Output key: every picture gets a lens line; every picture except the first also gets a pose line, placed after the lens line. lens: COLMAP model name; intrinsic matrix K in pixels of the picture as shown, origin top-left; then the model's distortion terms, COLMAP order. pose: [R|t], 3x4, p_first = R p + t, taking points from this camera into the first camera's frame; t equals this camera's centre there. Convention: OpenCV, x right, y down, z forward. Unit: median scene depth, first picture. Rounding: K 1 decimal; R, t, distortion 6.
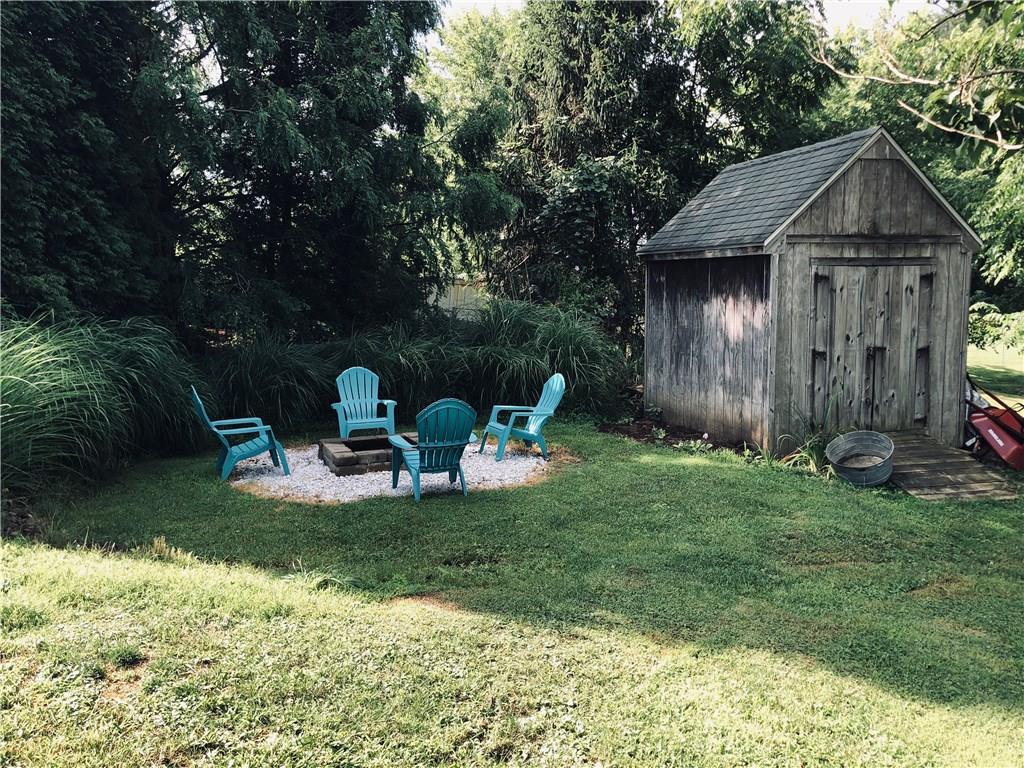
lens RADIAL K [[838.7, 0, 513.0], [0, 838.7, 386.7], [0, 0, 1]] dist [0.000725, -0.017296]
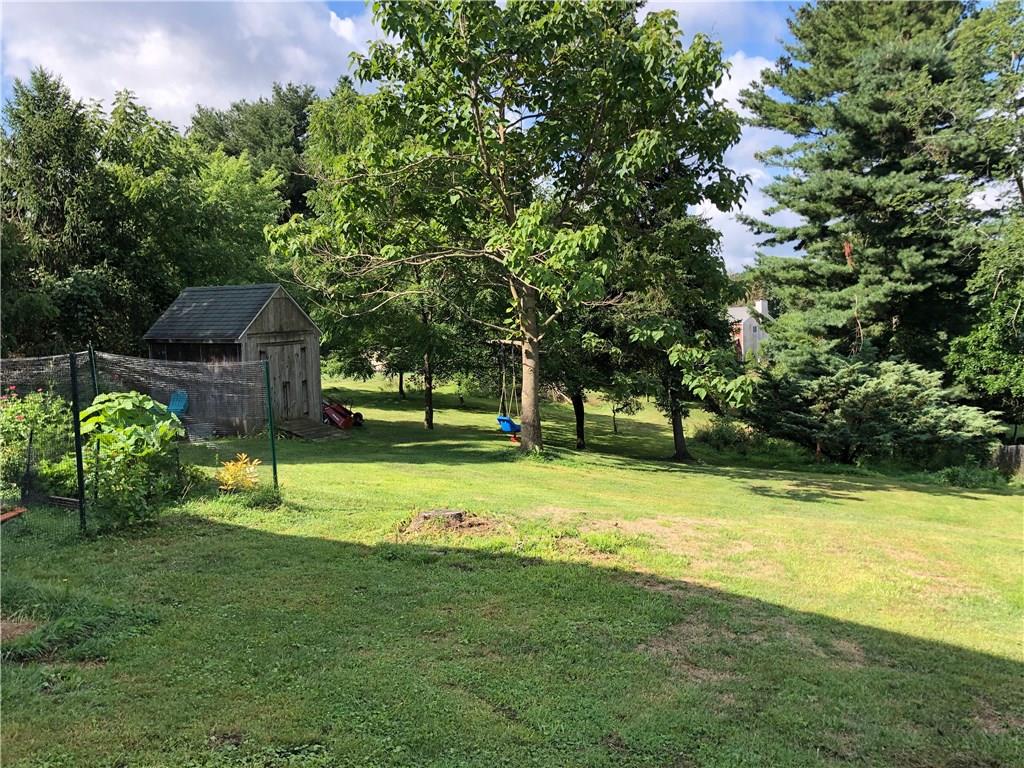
lens RADIAL K [[838.7, 0, 512.5], [0, 838.7, 384.8], [0, 0, 1]] dist [0.000725, -0.017296]
pose [[0.698203, -0.079151, 0.711510, -0.726949], [0.107917, 0.994149, 0.004695, 0.015420], [-0.707719, 0.073506, 0.702660, -0.978405]]
